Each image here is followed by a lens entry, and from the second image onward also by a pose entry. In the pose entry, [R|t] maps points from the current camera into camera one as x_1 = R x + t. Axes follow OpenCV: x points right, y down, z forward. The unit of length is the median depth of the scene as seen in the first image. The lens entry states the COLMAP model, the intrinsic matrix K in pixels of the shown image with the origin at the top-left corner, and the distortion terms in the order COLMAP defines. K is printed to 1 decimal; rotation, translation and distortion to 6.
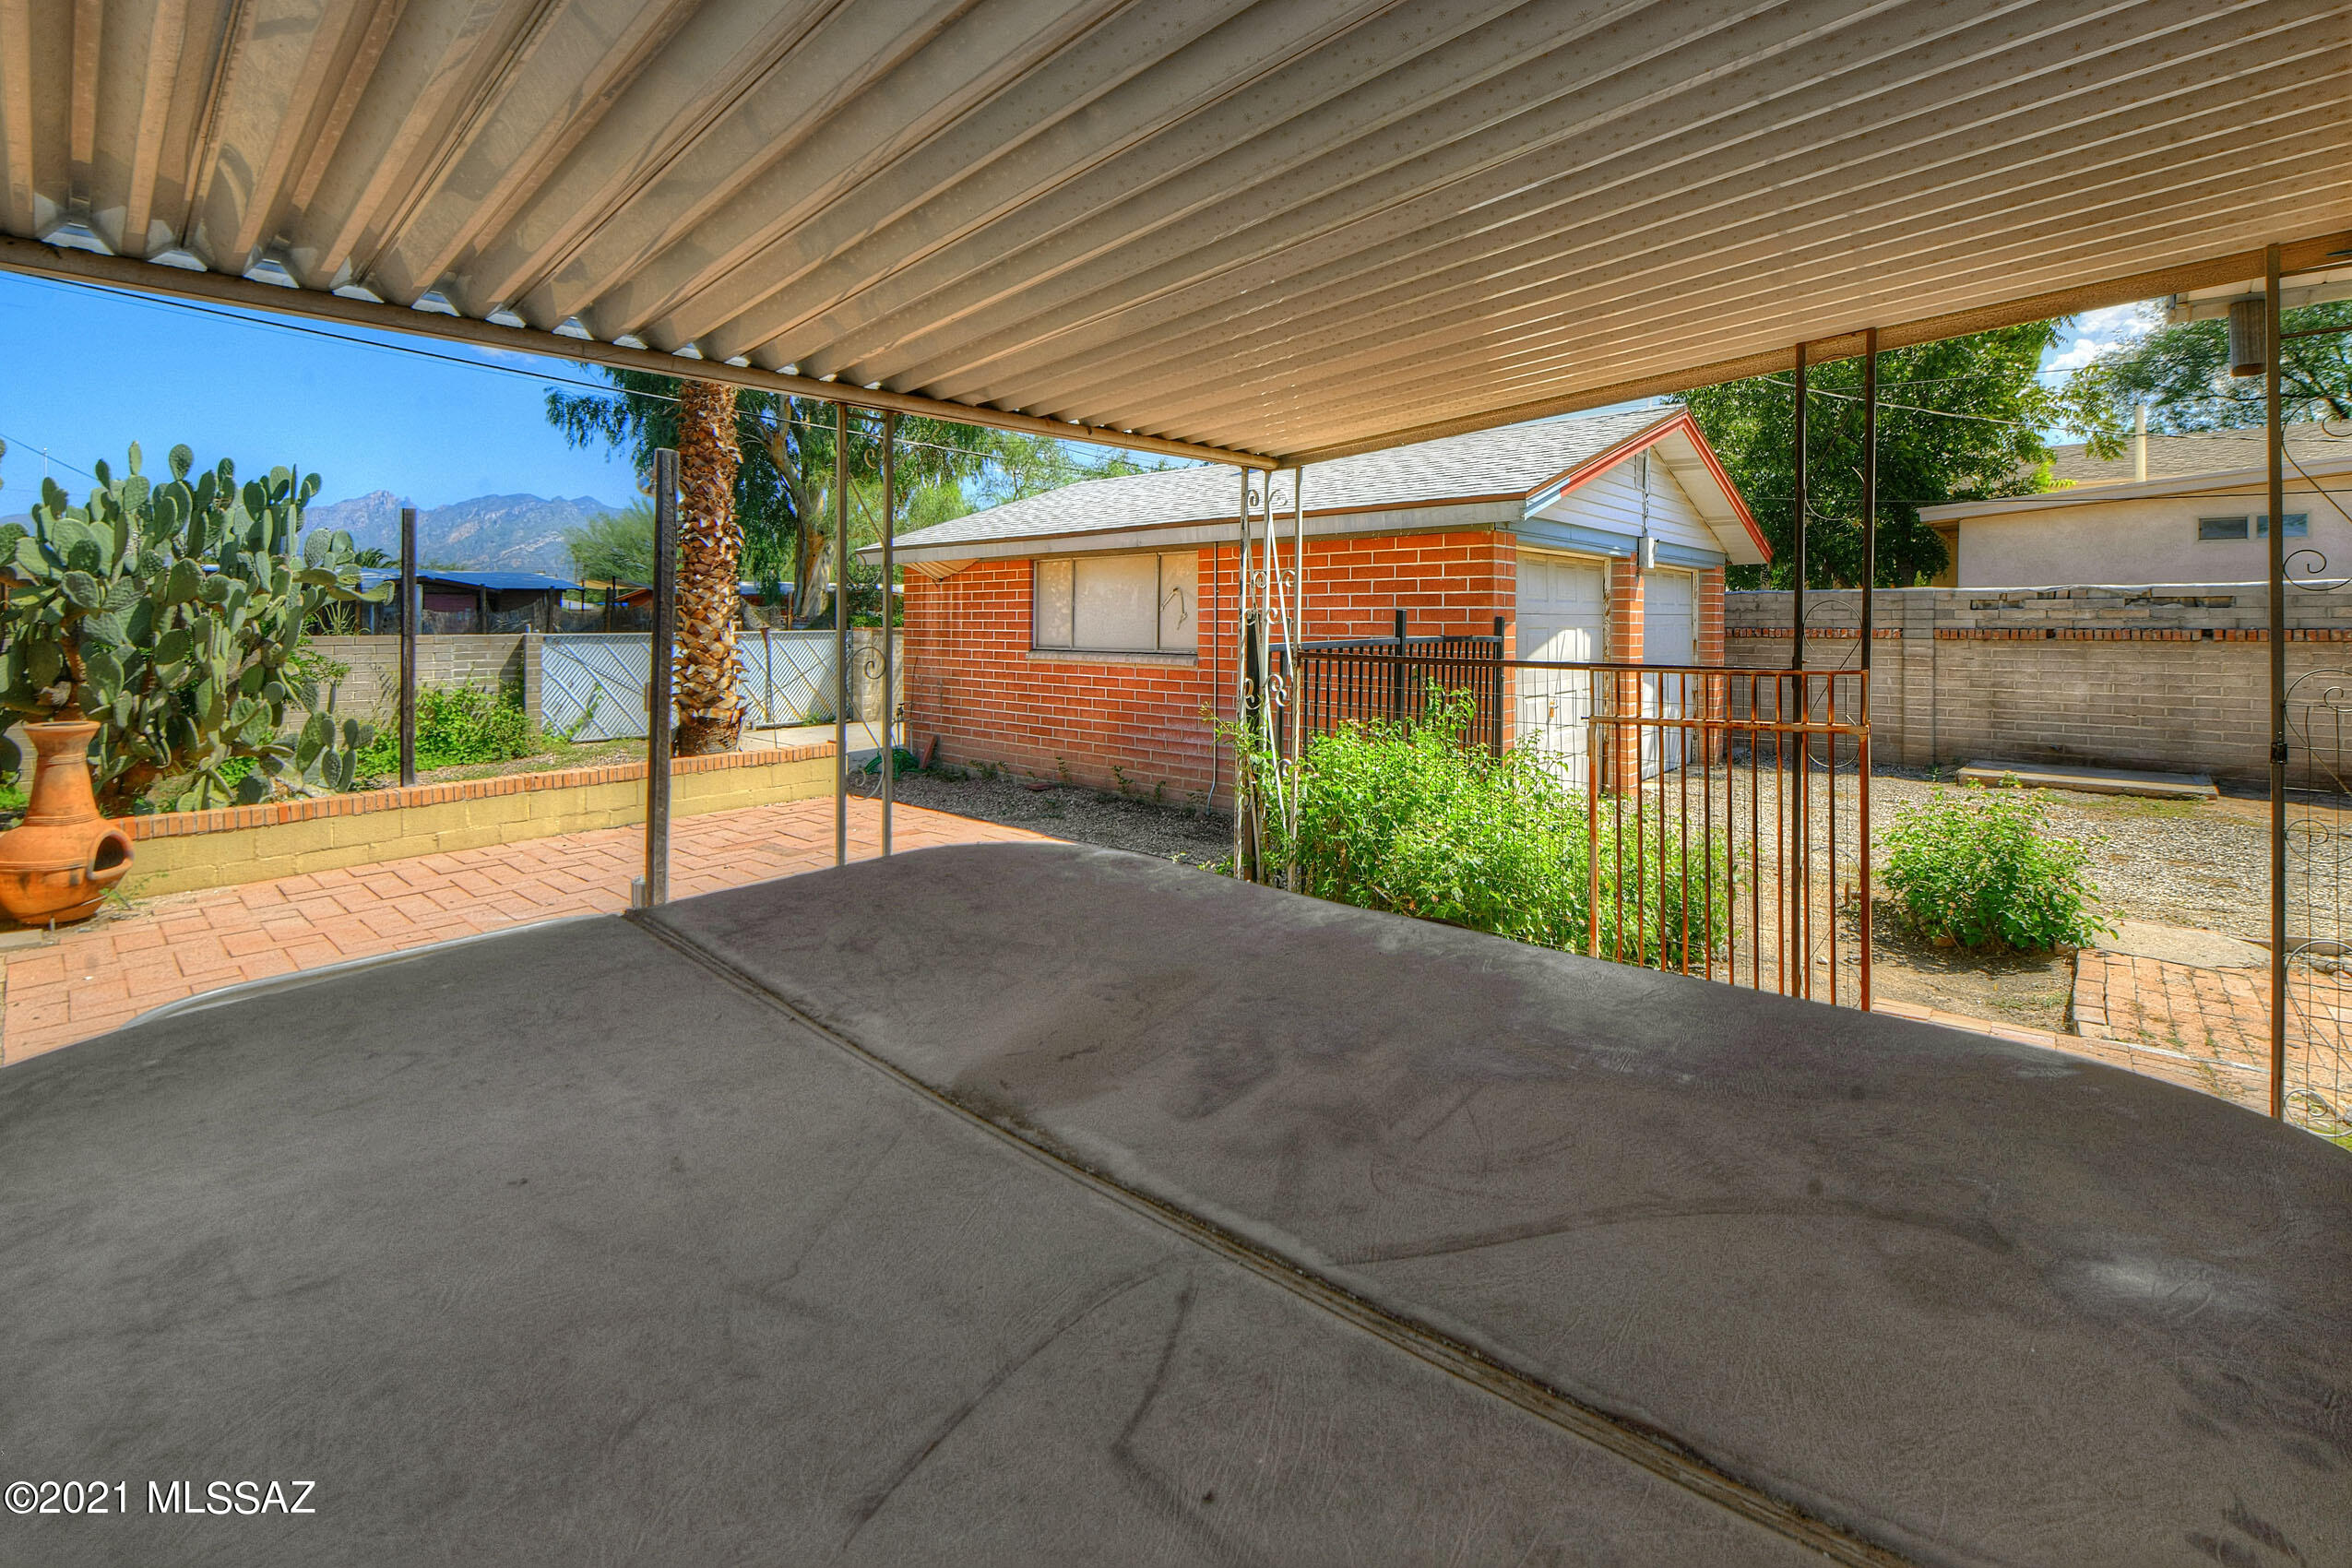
lens RADIAL K [[975.2, 0, 1116.4], [0, 975.2, 611.1], [0, 0, 1]] dist [-0.002843, -0.000916]
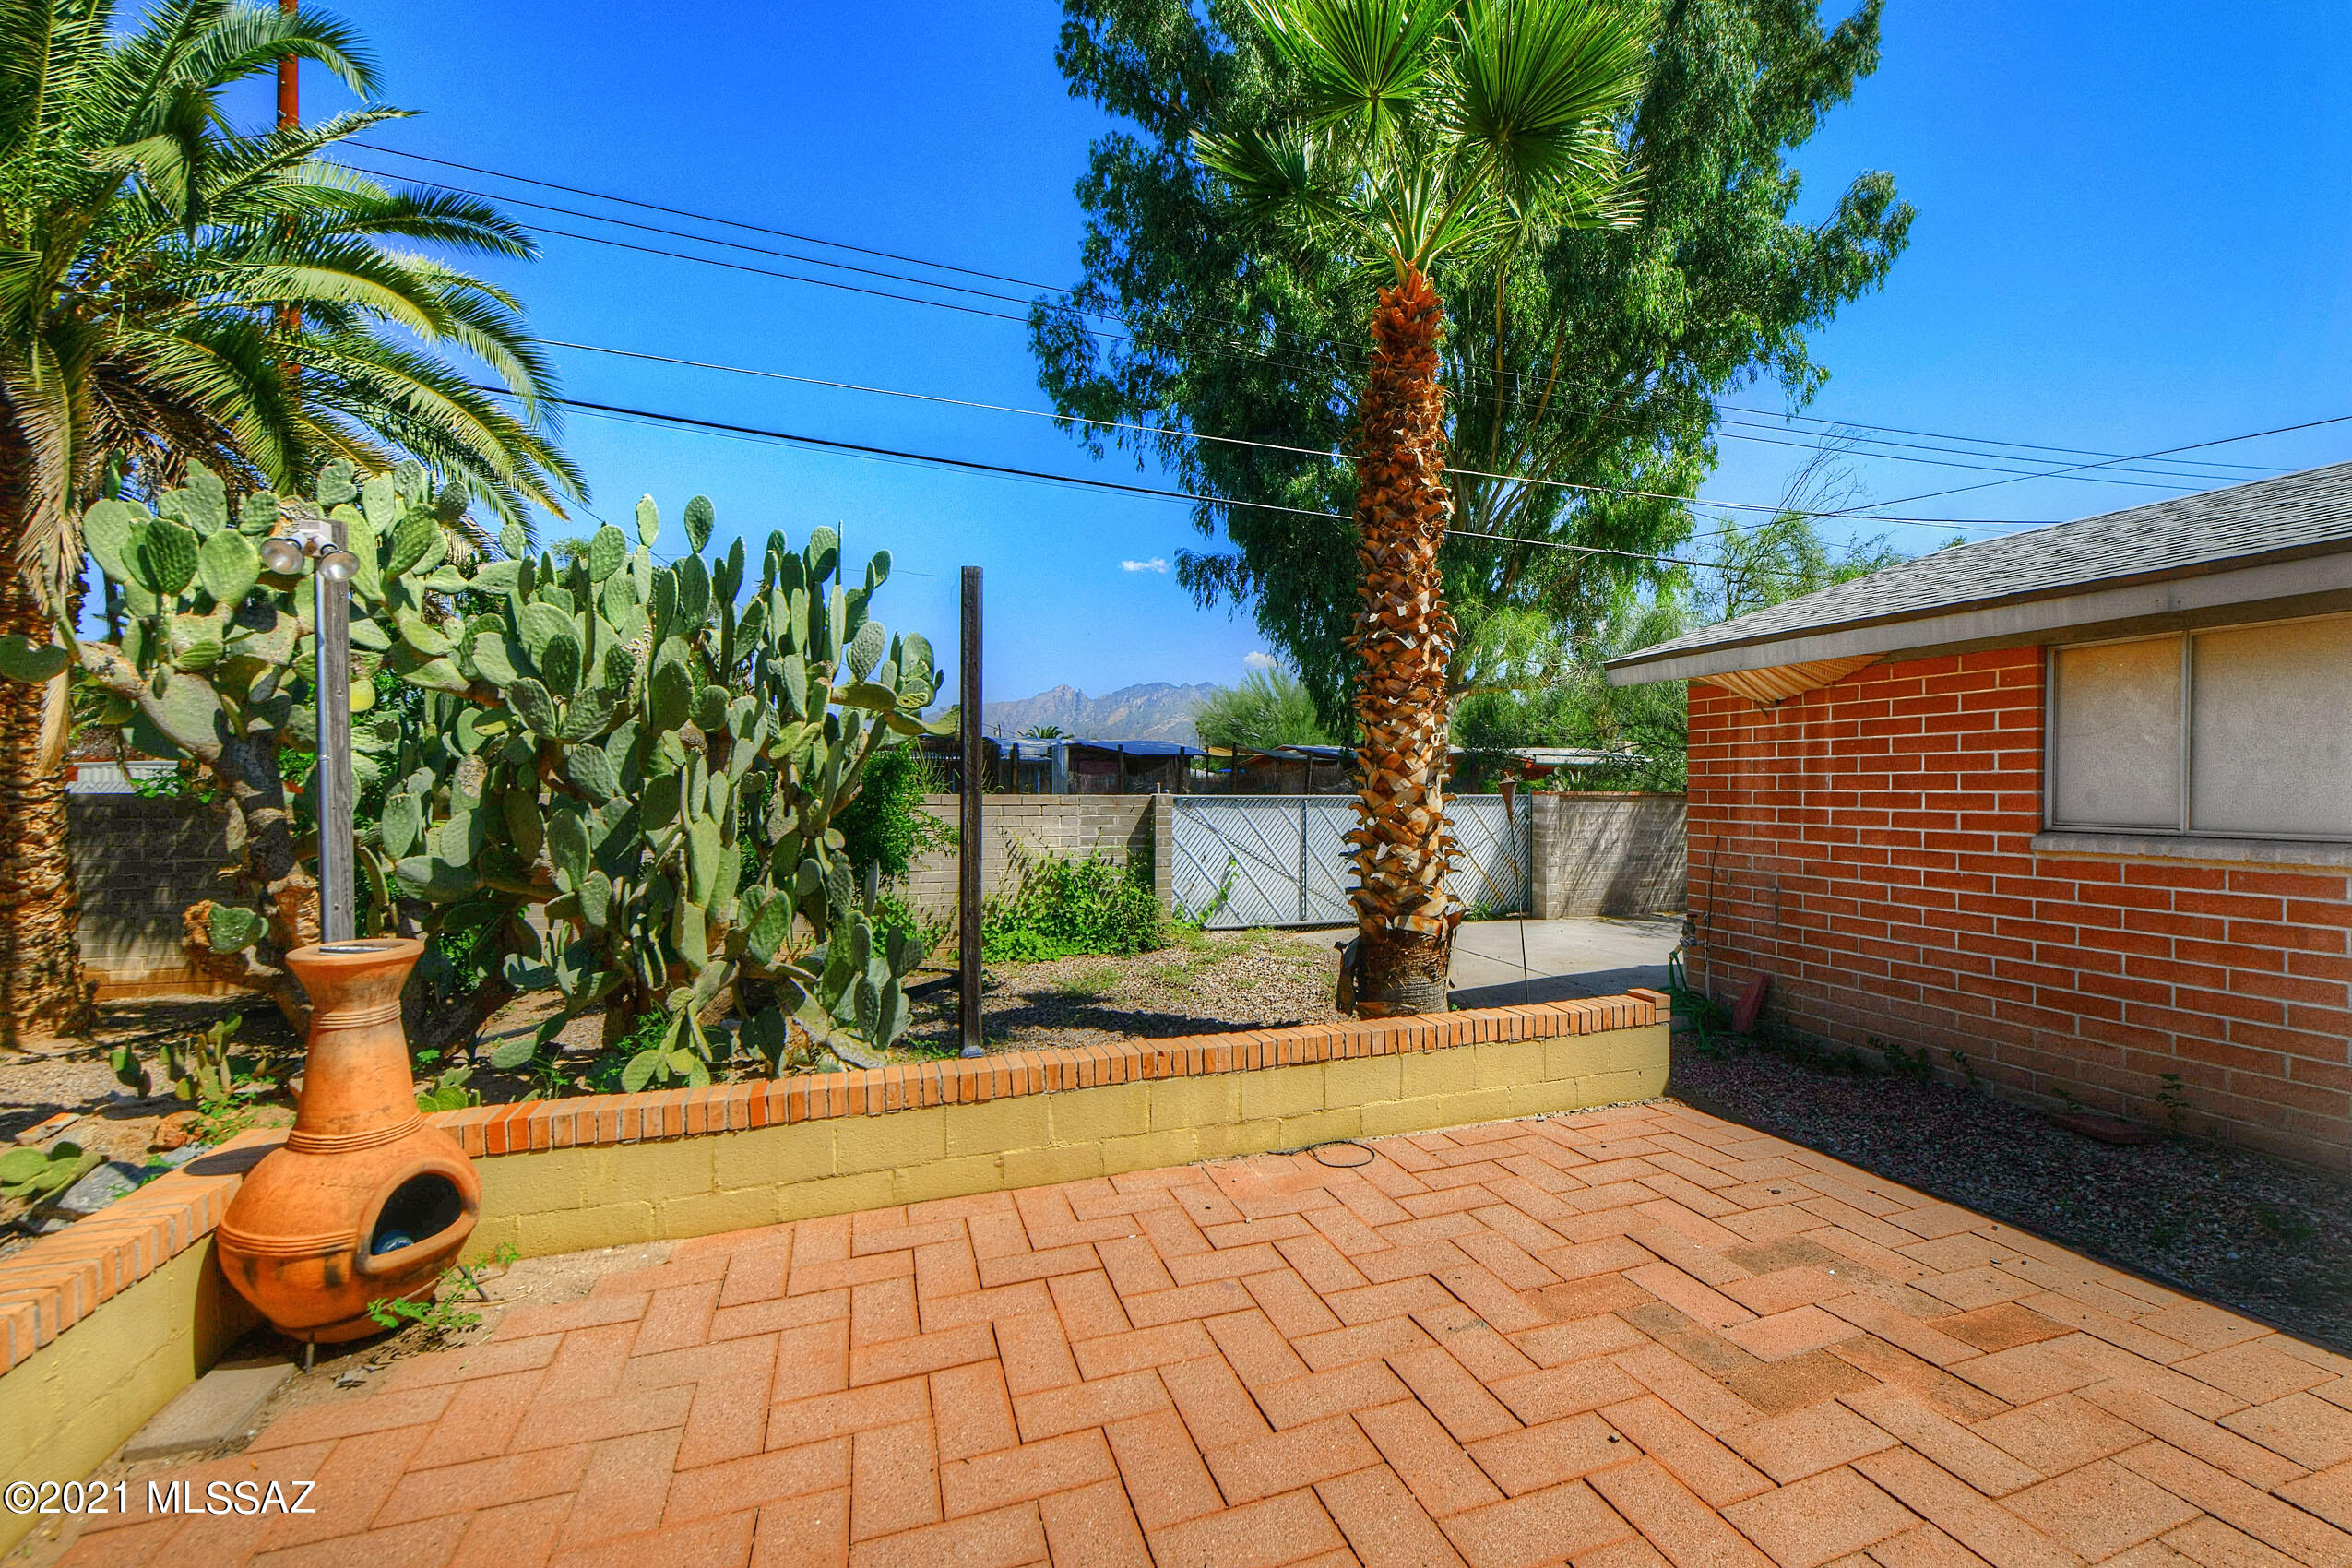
lens RADIAL K [[975.2, 0, 1191.8], [0, 975.2, 784.0], [0, 0, 1]] dist [-0.002843, -0.000916]
pose [[0.870531, 0.001524, -0.492111, -0.230339], [0.000532, 0.999992, 0.004038, 0.014754], [0.492113, -0.003777, 0.870523, 0.394229]]
